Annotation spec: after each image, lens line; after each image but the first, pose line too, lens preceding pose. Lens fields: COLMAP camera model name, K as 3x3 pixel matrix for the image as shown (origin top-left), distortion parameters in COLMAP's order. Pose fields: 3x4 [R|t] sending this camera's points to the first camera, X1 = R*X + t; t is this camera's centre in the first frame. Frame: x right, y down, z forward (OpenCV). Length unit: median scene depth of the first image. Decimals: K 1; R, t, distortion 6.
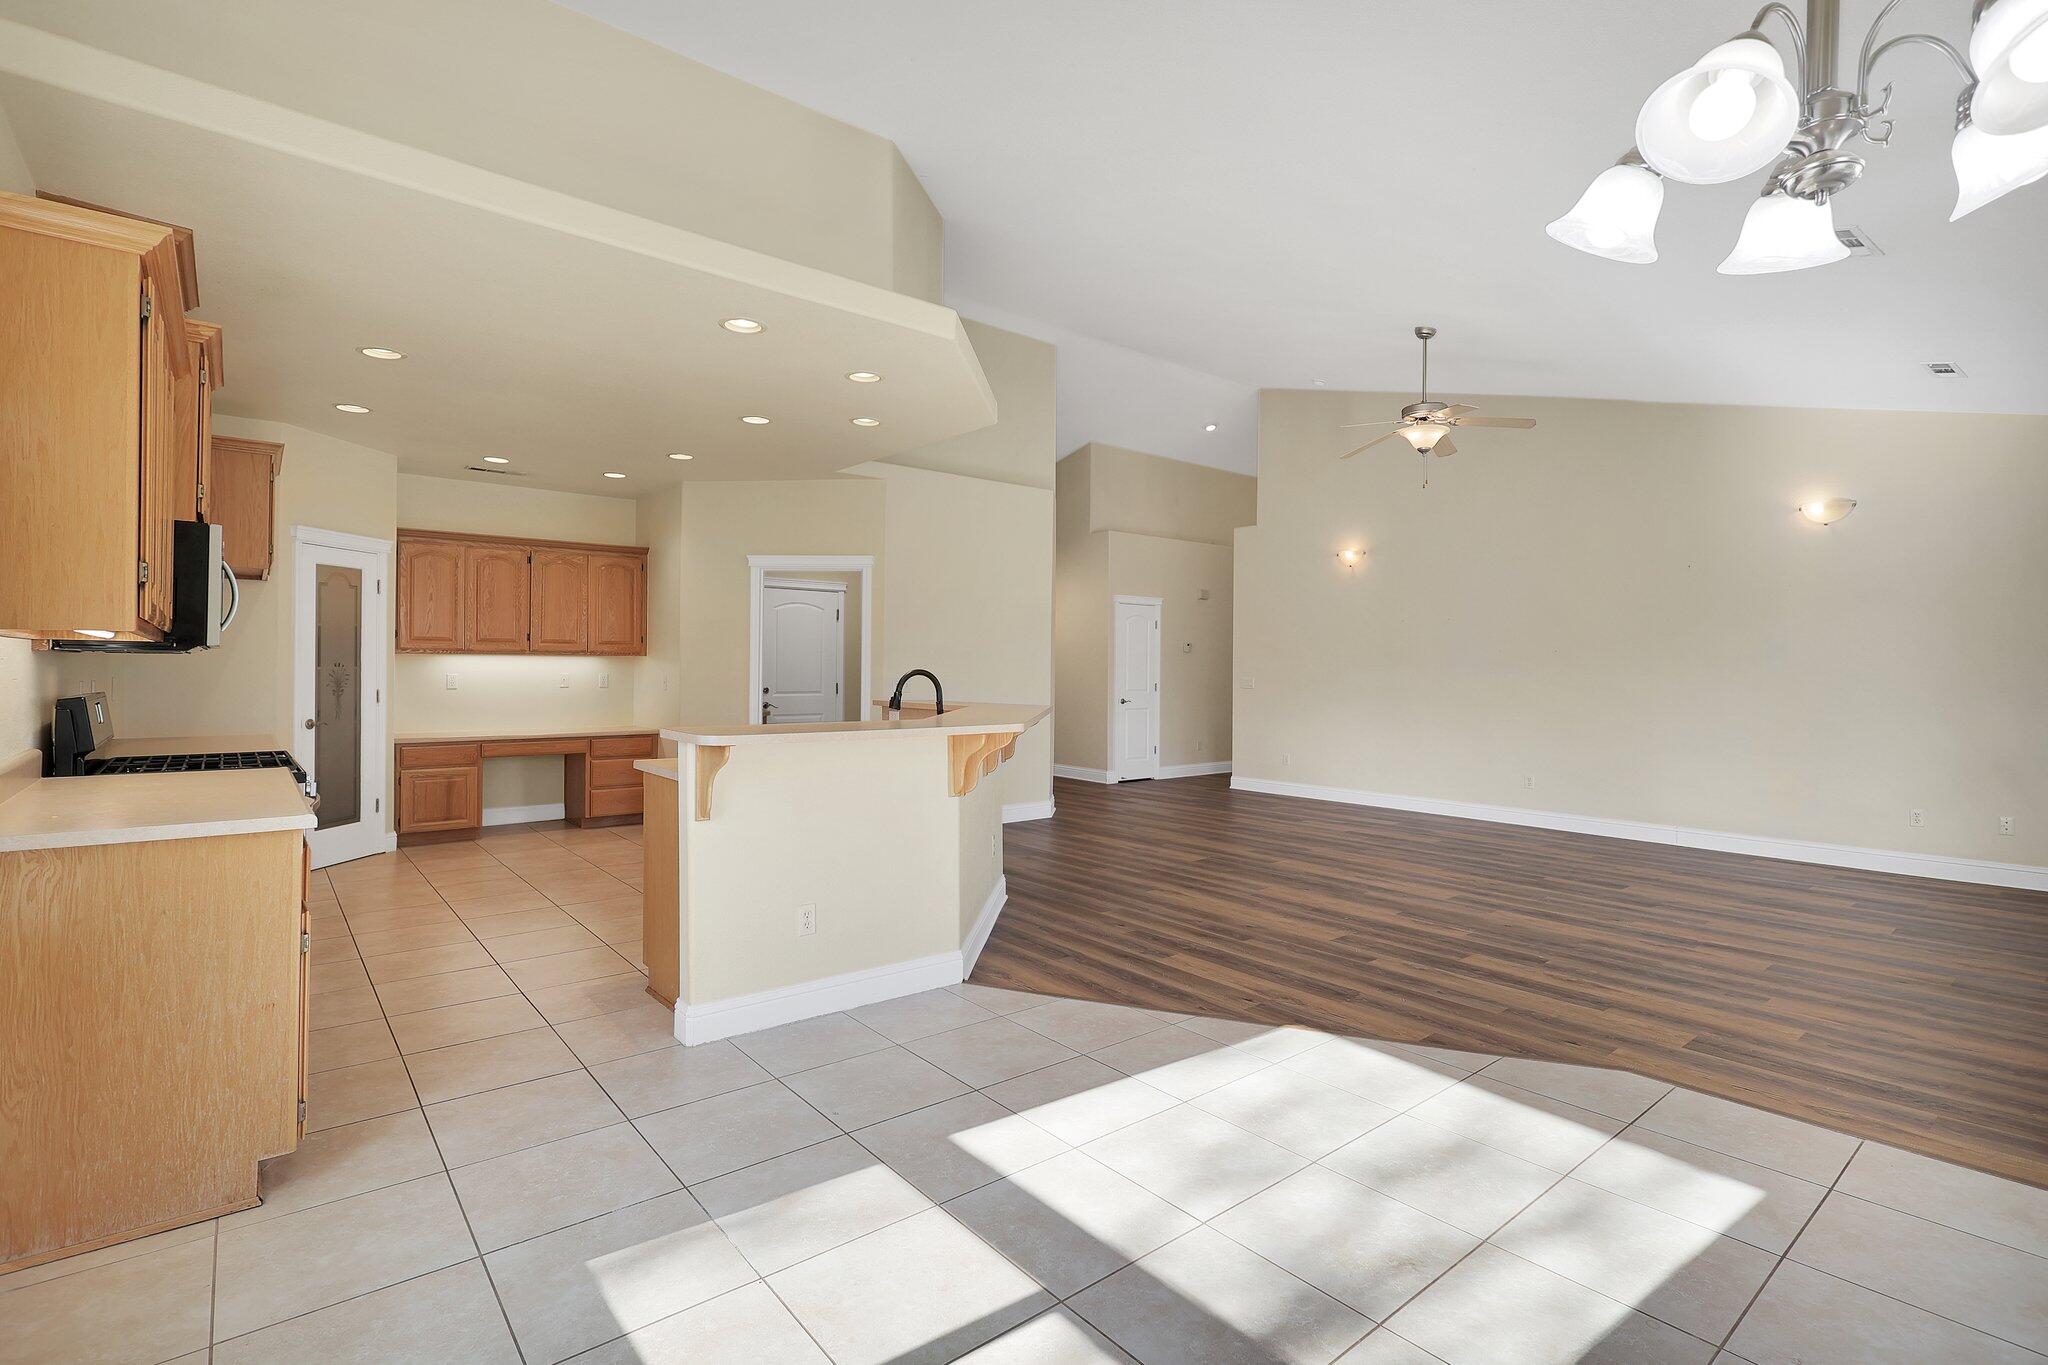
lens RADIAL K [[972.0, 0, 1025.2], [0, 972.0, 653.1], [0, 0, 1]] dist [0.000388, -0.000024]
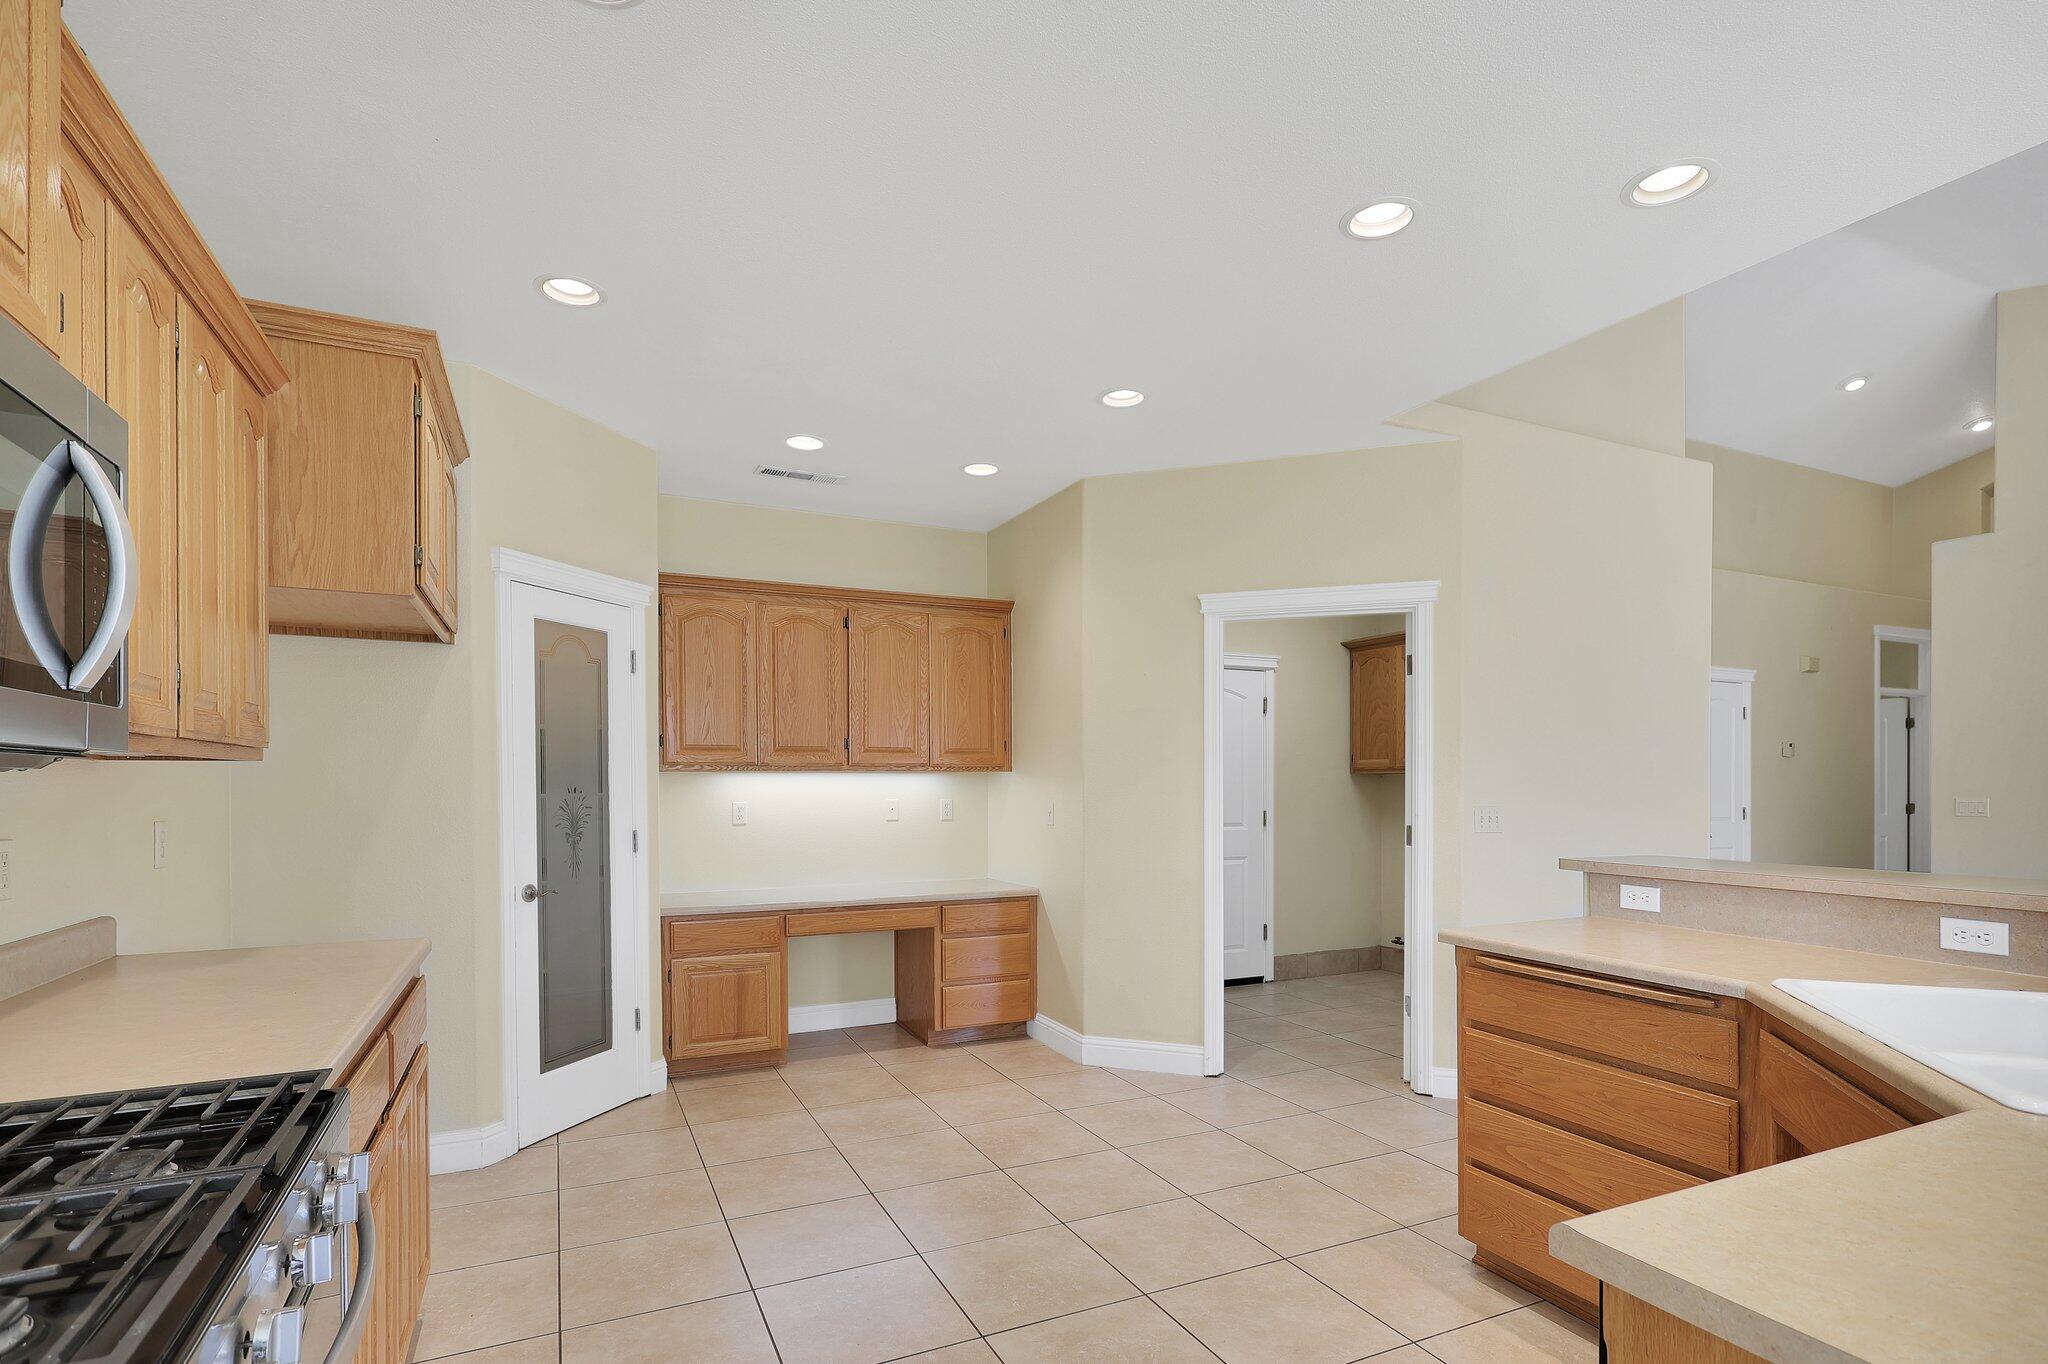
lens RADIAL K [[1000.7, 0, 1014.1], [0, 1000.7, 784.3], [0, 0, 1]] dist [0.001448, 0.000462]
pose [[0.969375, -0.008506, -0.245438, -0.255716], [0.012363, 0.999823, 0.014179, 0.002363], [0.245274, -0.016779, 0.969309, 0.410059]]
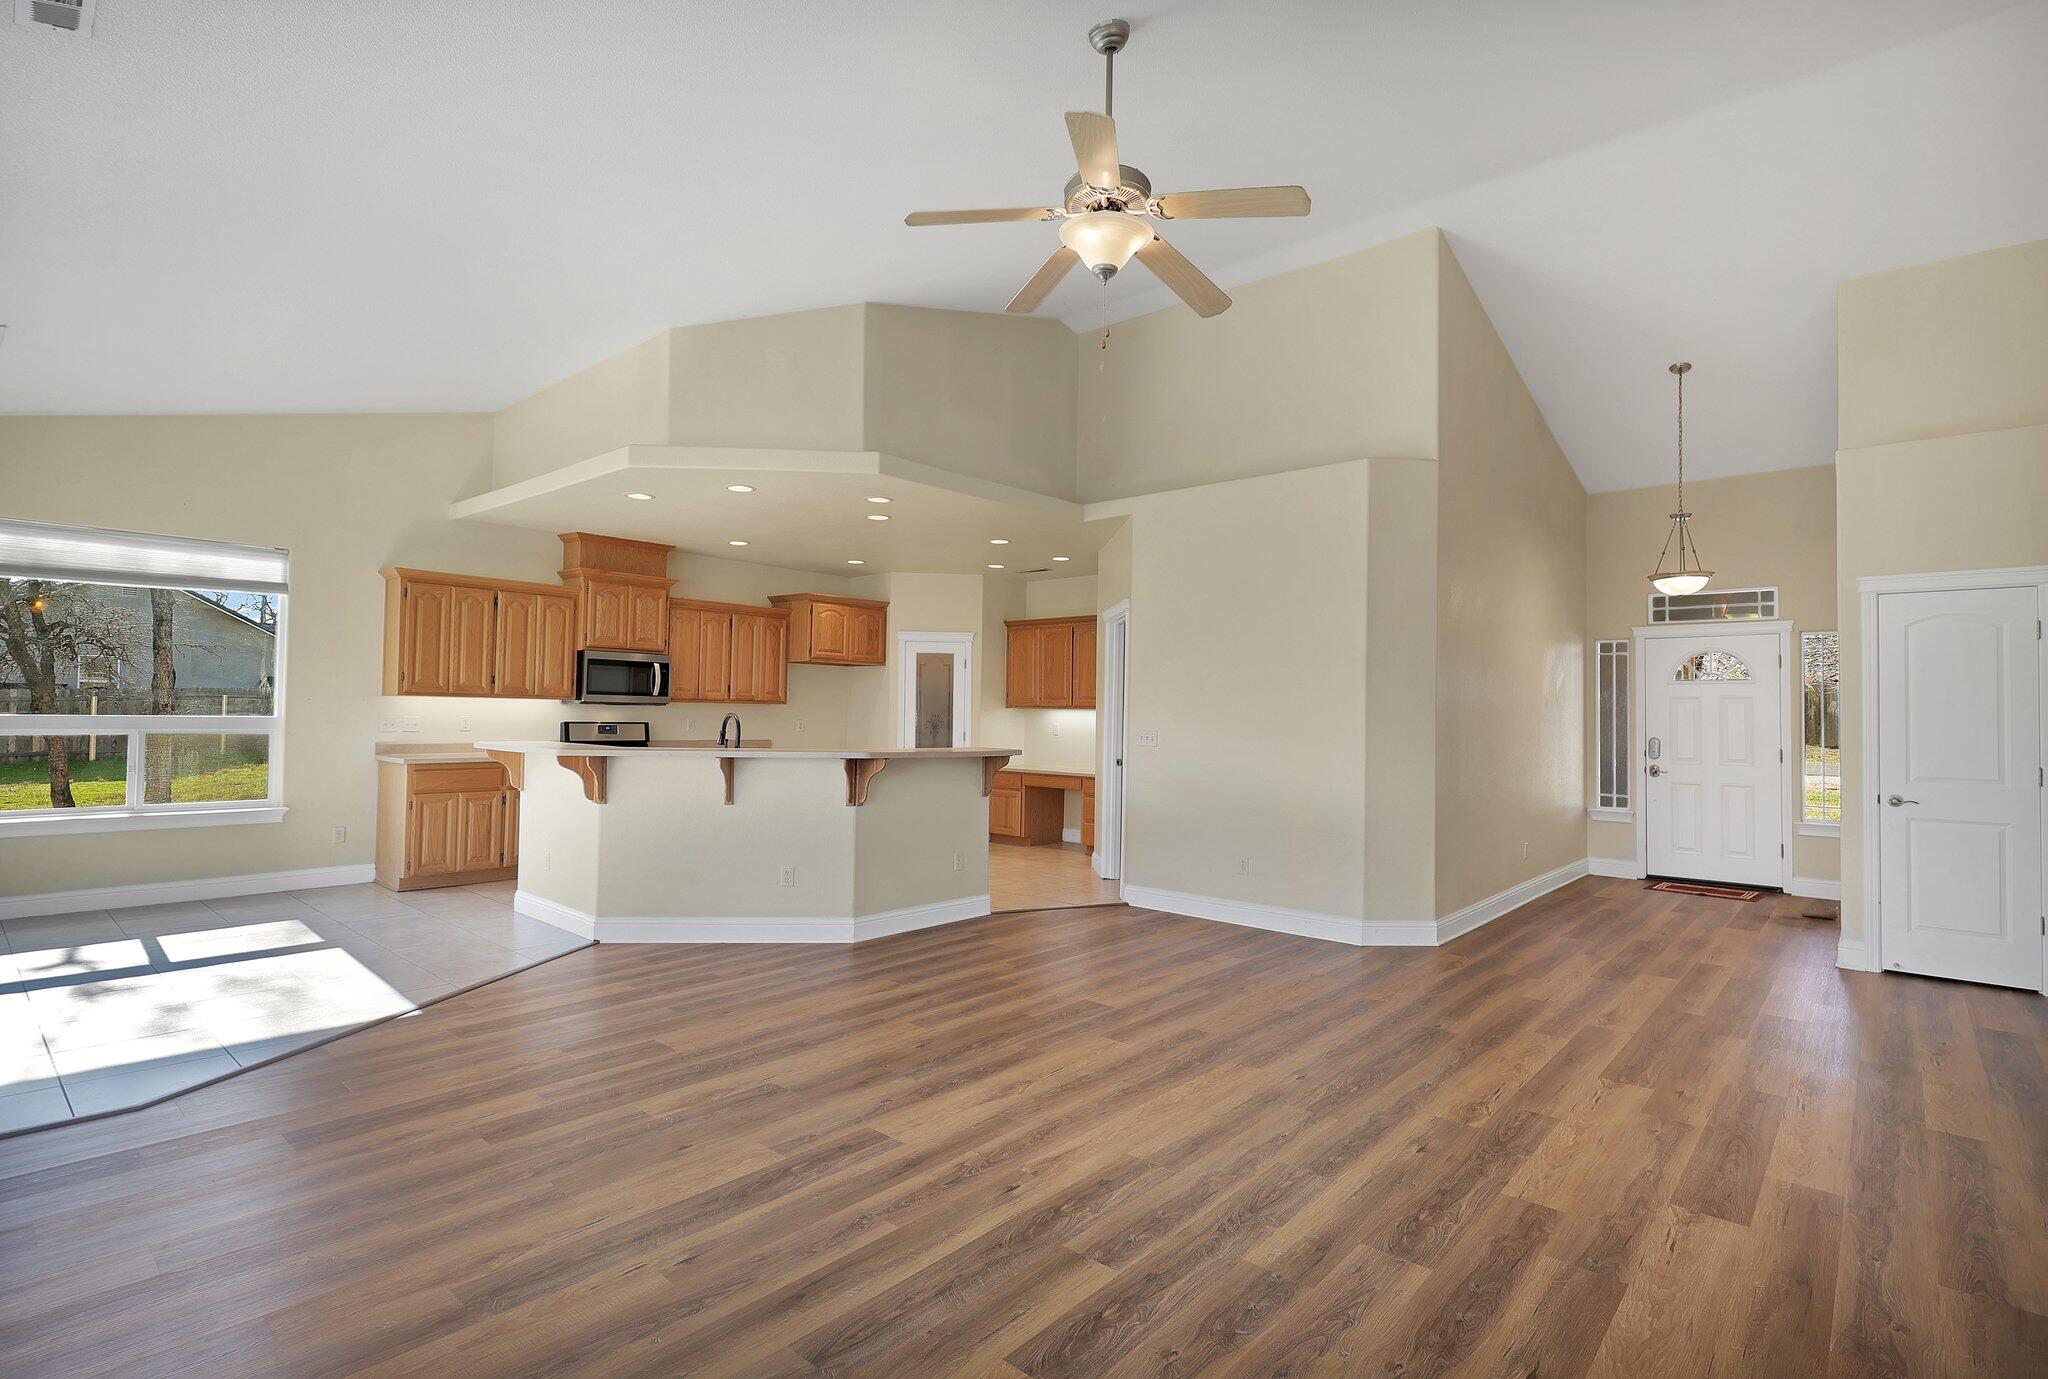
lens RADIAL K [[982.3, 0, 1018.7], [0, 982.3, 705.5], [0, 0, 1]] dist [-0.006242, -0.000423]
pose [[0.160698, -0.013247, -0.986915, 0.772233], [-0.001682, 0.999905, -0.013695, 0.015334], [0.987002, 0.003861, 0.160660, 0.762172]]
